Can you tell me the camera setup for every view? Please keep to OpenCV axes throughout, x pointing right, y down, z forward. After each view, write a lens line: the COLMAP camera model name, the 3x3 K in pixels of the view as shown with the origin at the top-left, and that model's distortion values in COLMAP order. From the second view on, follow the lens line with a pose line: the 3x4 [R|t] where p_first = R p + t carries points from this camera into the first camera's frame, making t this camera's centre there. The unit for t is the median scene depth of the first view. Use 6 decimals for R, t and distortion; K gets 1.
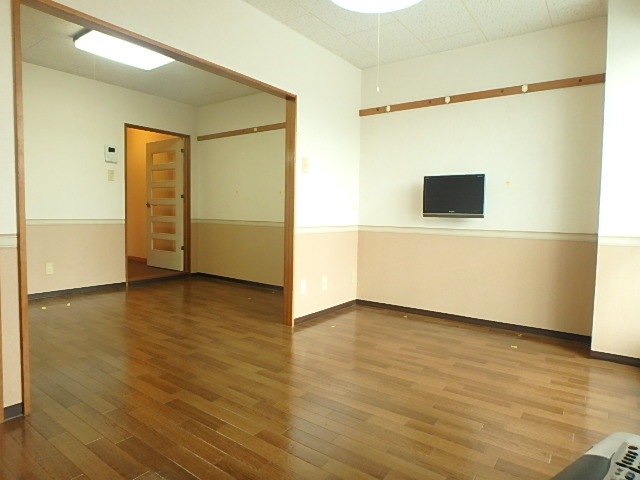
lens RADIAL K [[396.1, 0, 317.9], [0, 396.1, 242.5], [0, 0, 1]] dist [-0.009682, 0.006722]
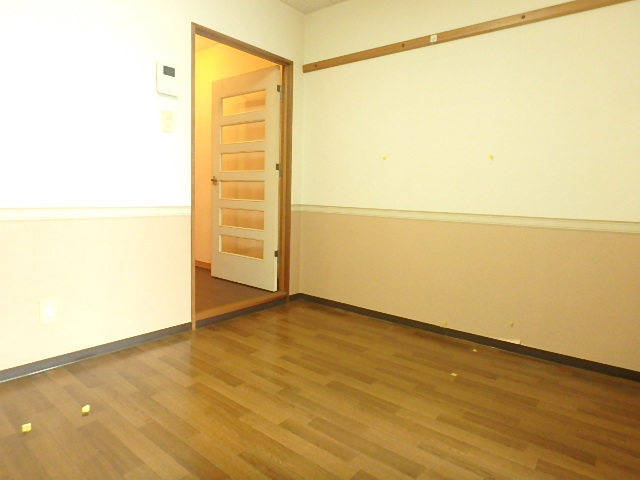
lens RADIAL K [[396.1, 0, 318.3], [0, 396.1, 225.4], [0, 0, 1]] dist [-0.009682, 0.006722]
pose [[0.998975, 0.012135, -0.043614, -0.237301], [-0.011877, 0.999910, 0.006171, -0.030401], [0.043685, -0.005646, 0.999029, 0.383002]]
